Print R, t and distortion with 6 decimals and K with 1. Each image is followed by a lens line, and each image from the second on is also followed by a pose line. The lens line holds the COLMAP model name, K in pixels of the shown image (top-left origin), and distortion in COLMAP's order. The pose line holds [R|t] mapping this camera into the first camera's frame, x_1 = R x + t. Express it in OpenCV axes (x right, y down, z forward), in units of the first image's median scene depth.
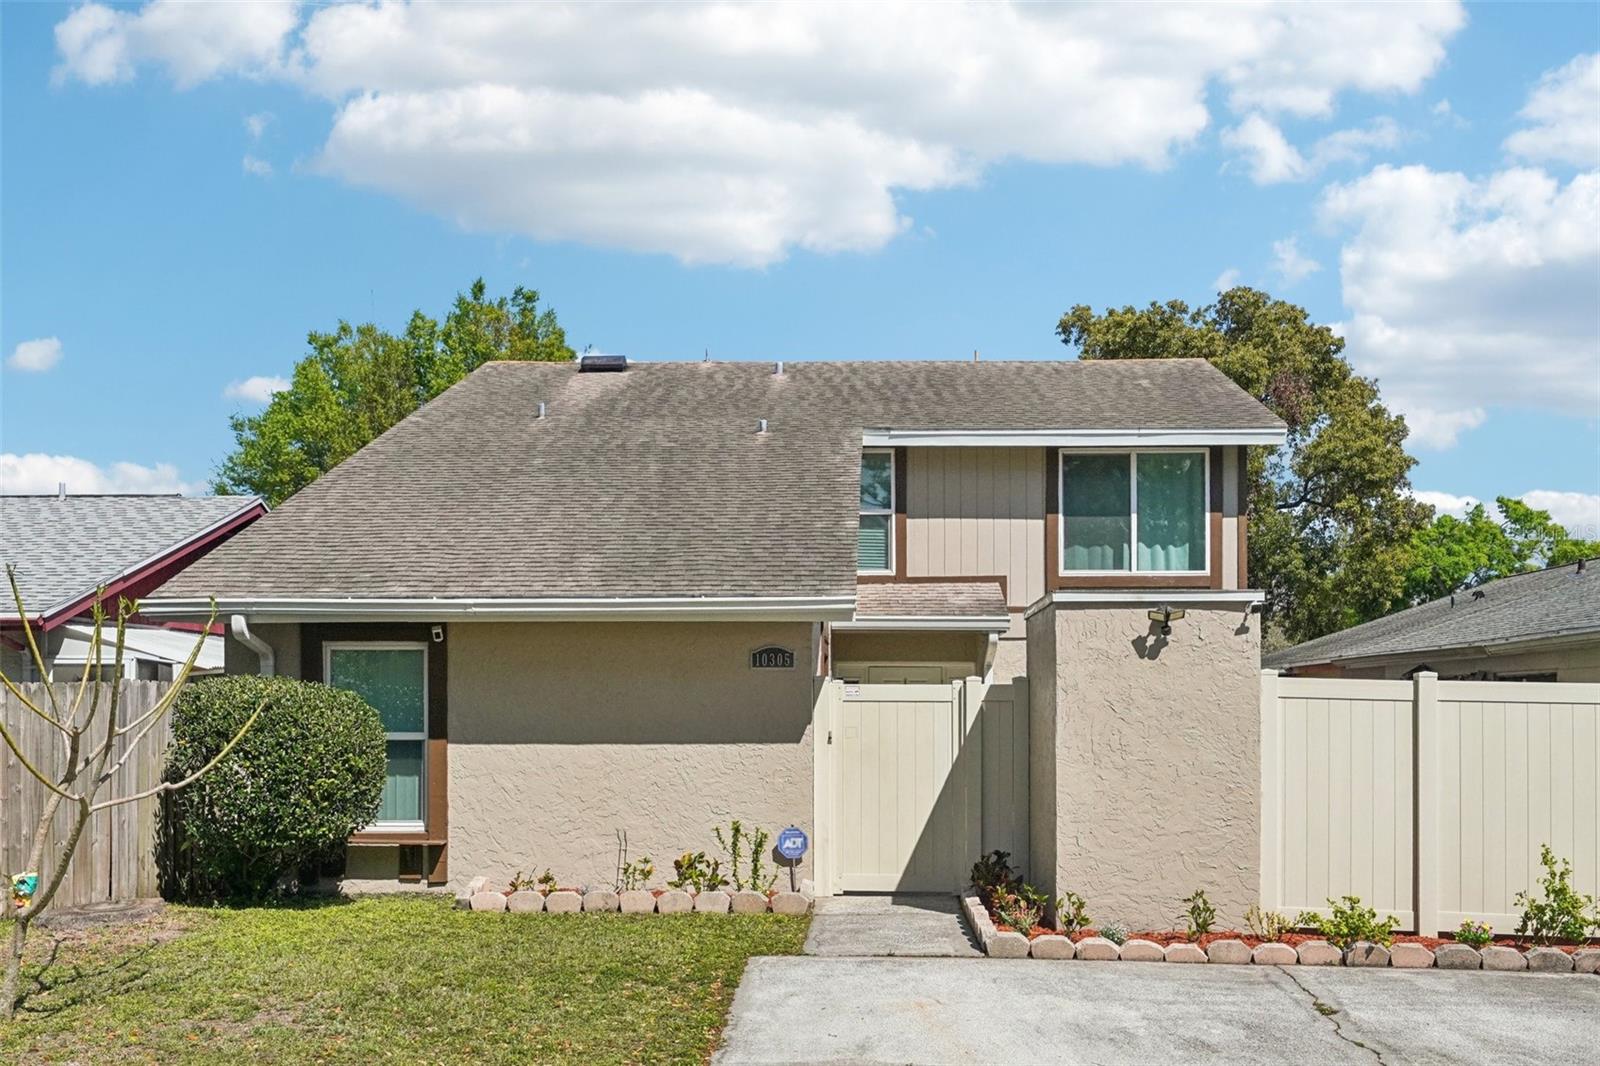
lens RADIAL K [[1560.6, 0, 800.0], [0, 1560.6, 533.0], [0, 0, 1]] dist [0.013022, -0.003256]
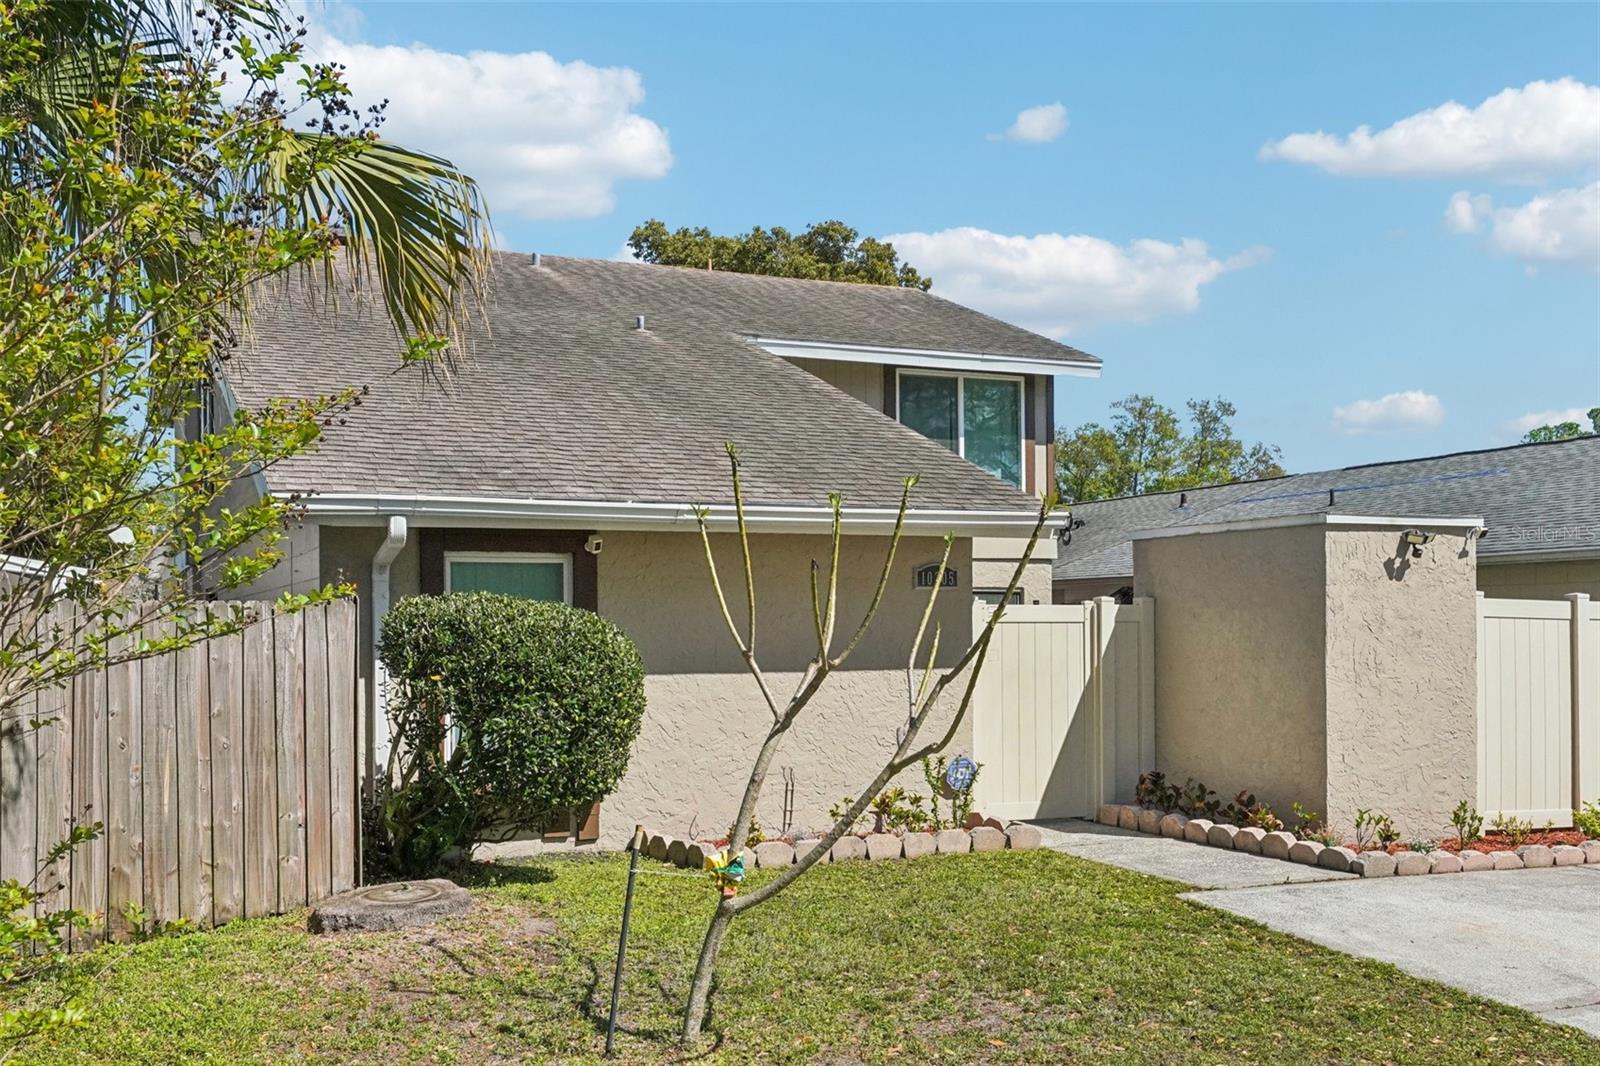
lens RADIAL K [[1568.6, 0, 799.9], [0, 1568.6, 451.6], [0, 0, 1]] dist [-0.007286, 0.030102]
pose [[0.906782, 0.041438, 0.419559, -0.508402], [-0.041255, 0.999103, -0.009514, 0.018772], [-0.419577, -0.008682, 0.907678, 0.193506]]
